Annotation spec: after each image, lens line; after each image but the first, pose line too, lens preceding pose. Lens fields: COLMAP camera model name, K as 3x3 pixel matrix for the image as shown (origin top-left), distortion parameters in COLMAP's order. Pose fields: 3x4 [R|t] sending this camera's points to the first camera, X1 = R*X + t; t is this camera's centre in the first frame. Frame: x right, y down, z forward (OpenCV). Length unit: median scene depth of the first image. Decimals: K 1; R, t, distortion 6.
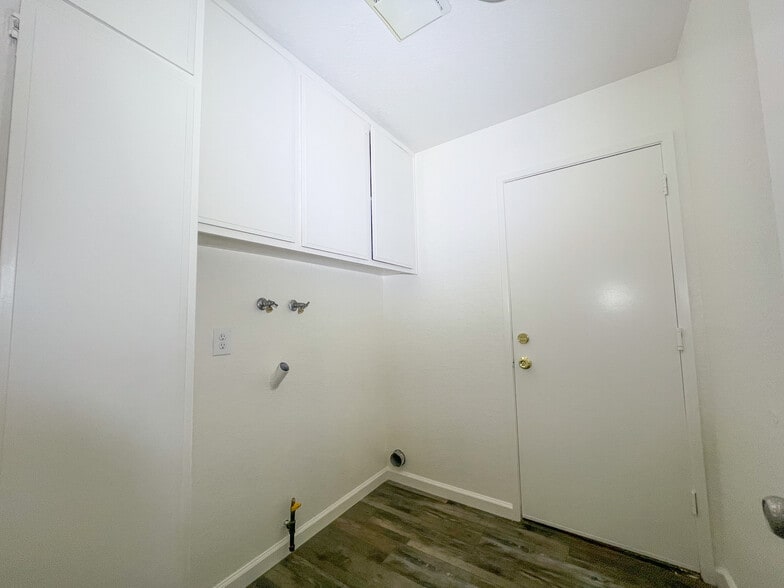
lens RADIAL K [[317.0, 0, 391.3], [0, 317.0, 293.1], [0, 0, 1]] dist [-0.003043, -0.000123]
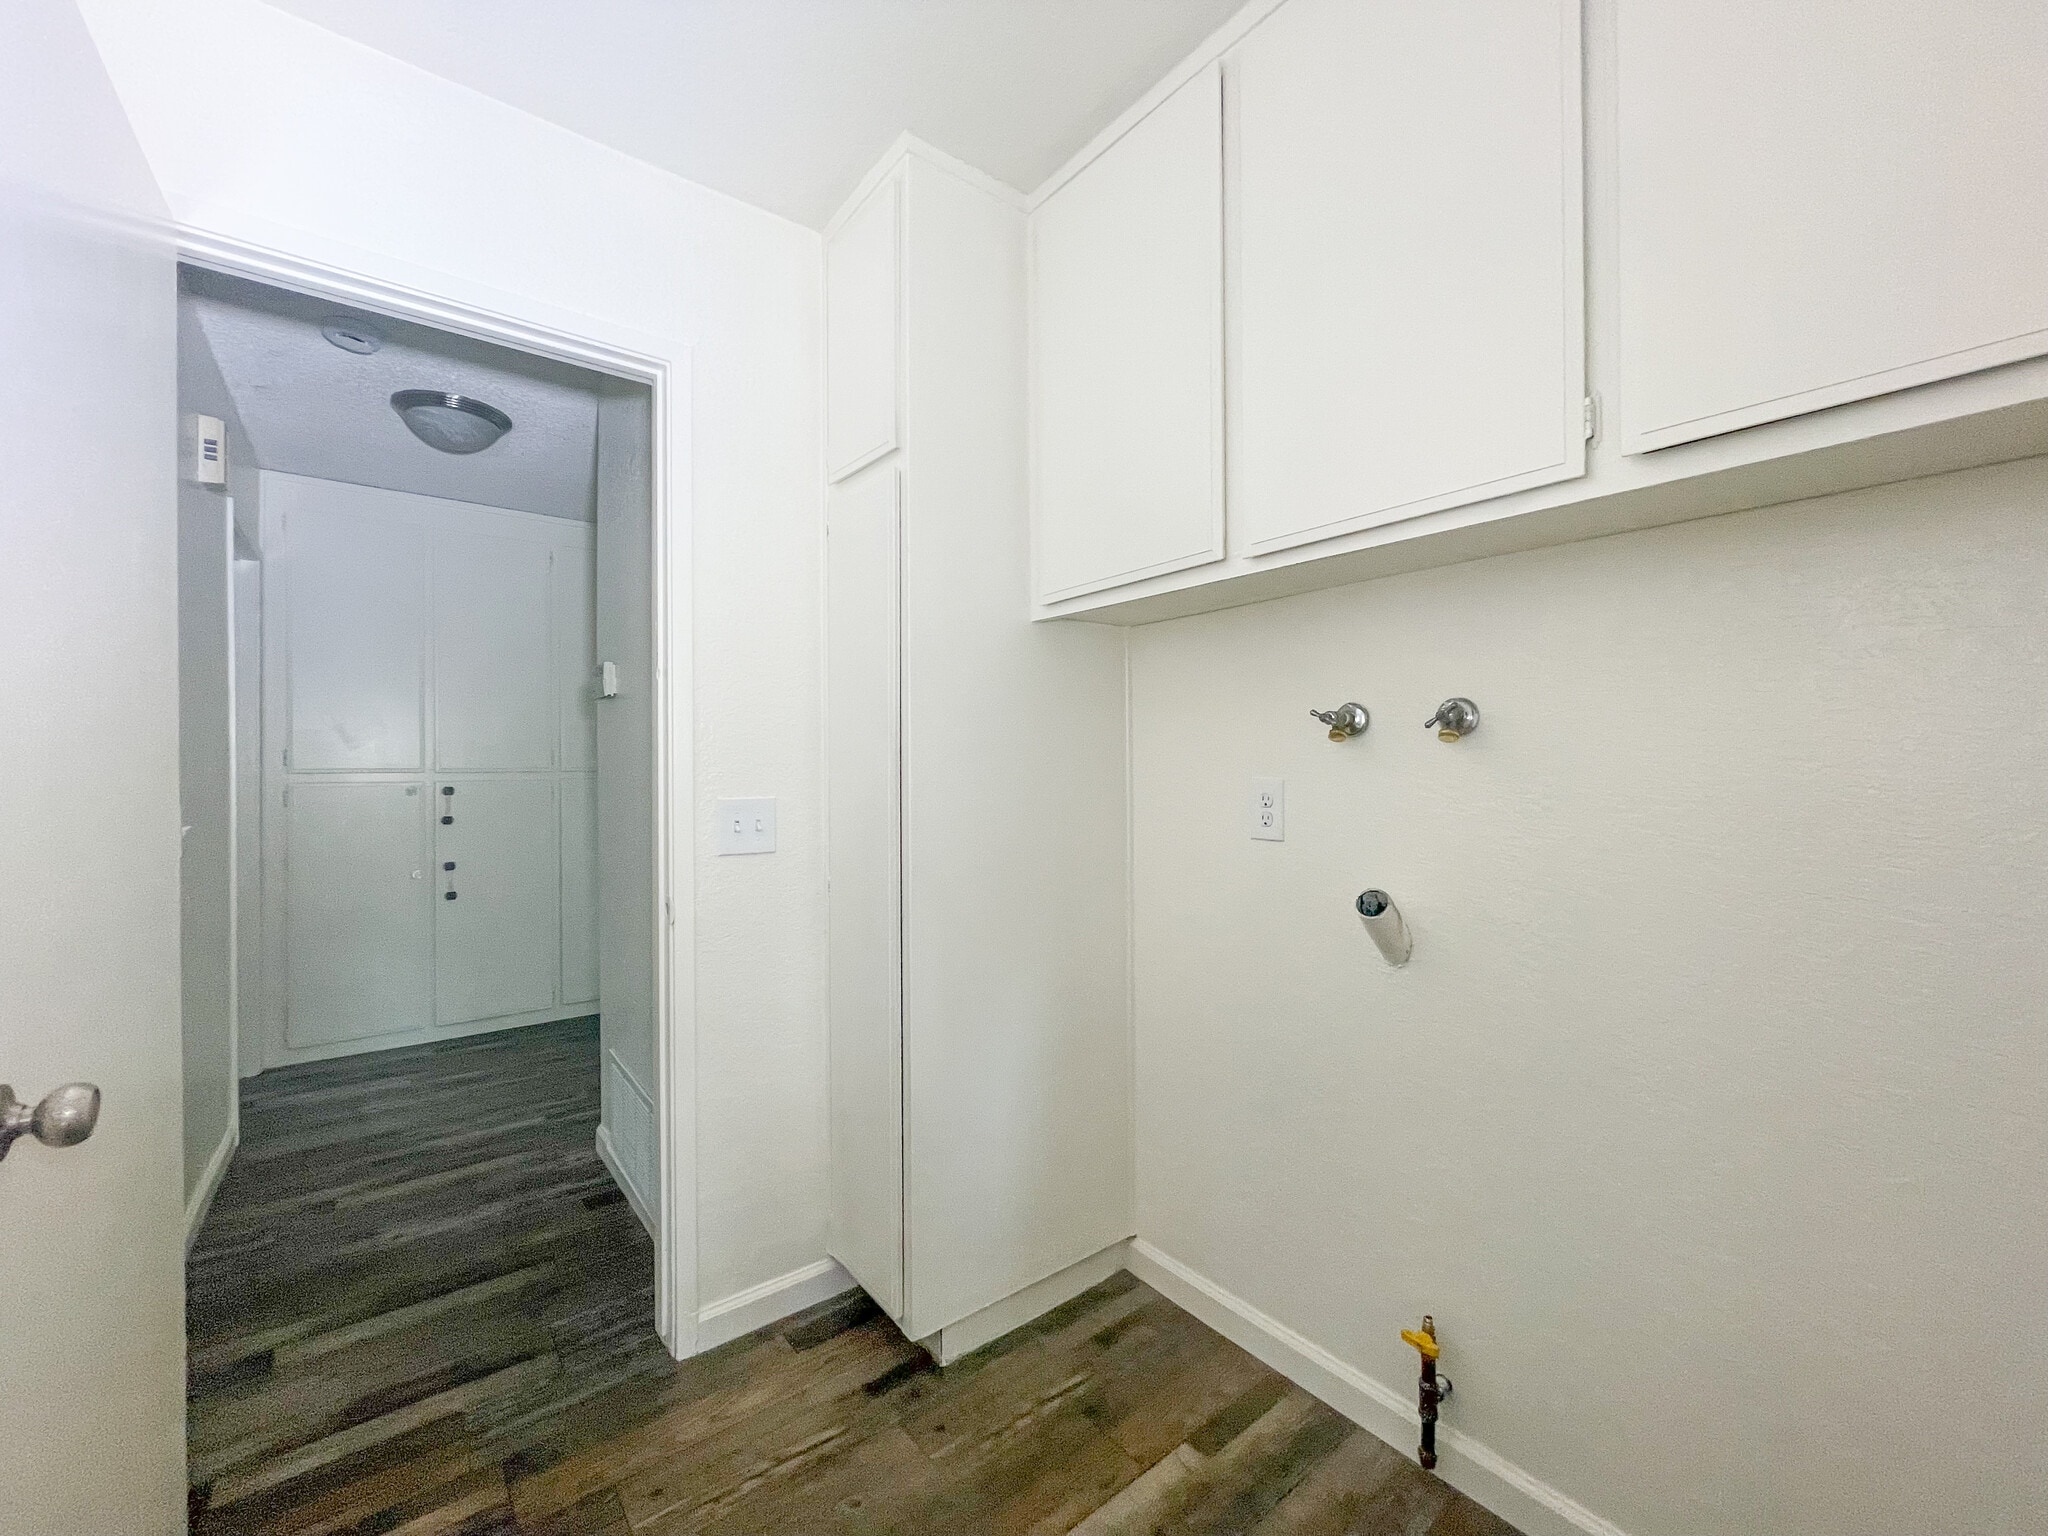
lens RADIAL K [[828.1, 0, 1022.3], [0, 828.1, 765.7], [0, 0, 1]] dist [-0.003043, -0.000123]
pose [[-0.314575, 0.019142, -0.949040, 0.624474], [0.082775, 0.996541, -0.007338, 0.062207], [0.945617, -0.080865, -0.315071, 0.941163]]
